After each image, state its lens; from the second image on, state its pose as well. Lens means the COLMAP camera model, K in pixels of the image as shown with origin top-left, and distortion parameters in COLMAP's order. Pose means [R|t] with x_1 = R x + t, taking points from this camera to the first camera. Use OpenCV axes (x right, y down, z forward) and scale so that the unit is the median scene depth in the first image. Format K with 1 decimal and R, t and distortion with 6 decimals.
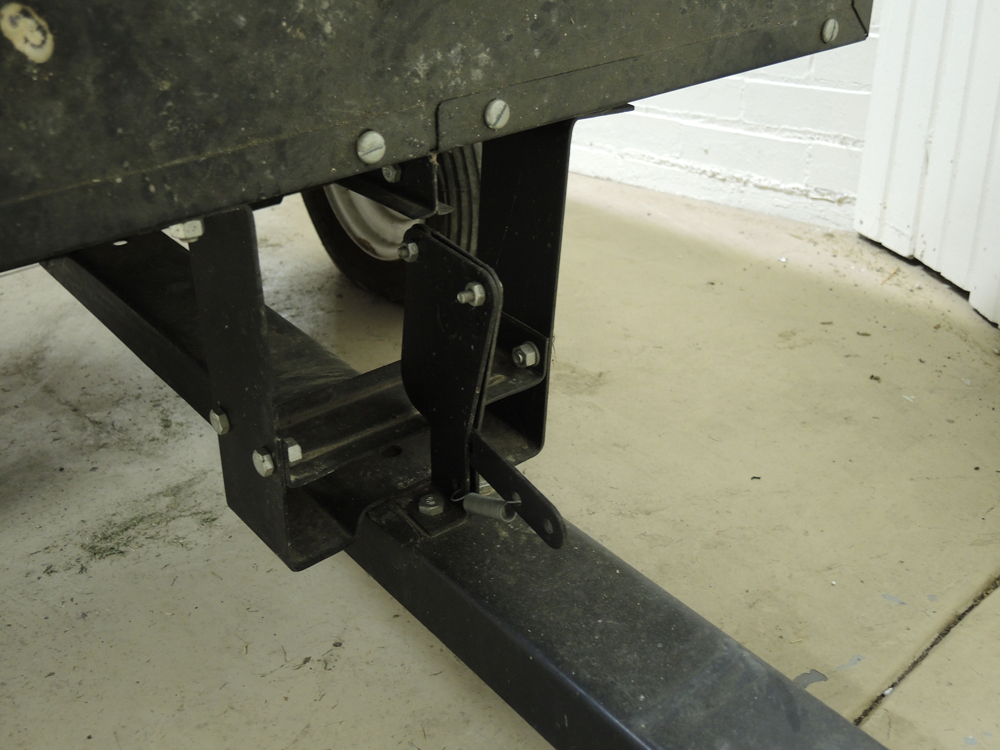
lens RADIAL K [[1022.1, 0, 500.0], [0, 1022.1, 375.0], [0, 0, 1]] dist [0.009081, -0.014460]
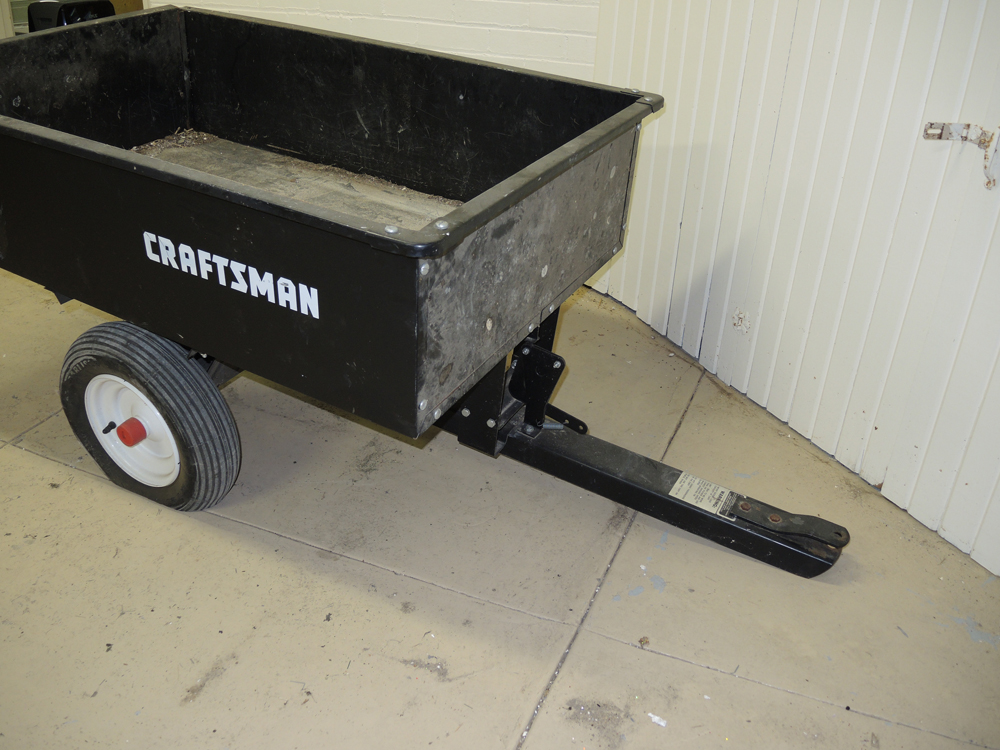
lens RADIAL K [[916.7, 0, 500.0], [0, 916.7, 375.0], [0, 0, 1]] dist [-0.021903, -0.015335]
pose [[0.912343, -0.133494, 0.387054, -0.664536], [0.104880, 0.990010, 0.094233, -0.166070], [-0.395767, -0.045379, 0.917229, -0.822517]]
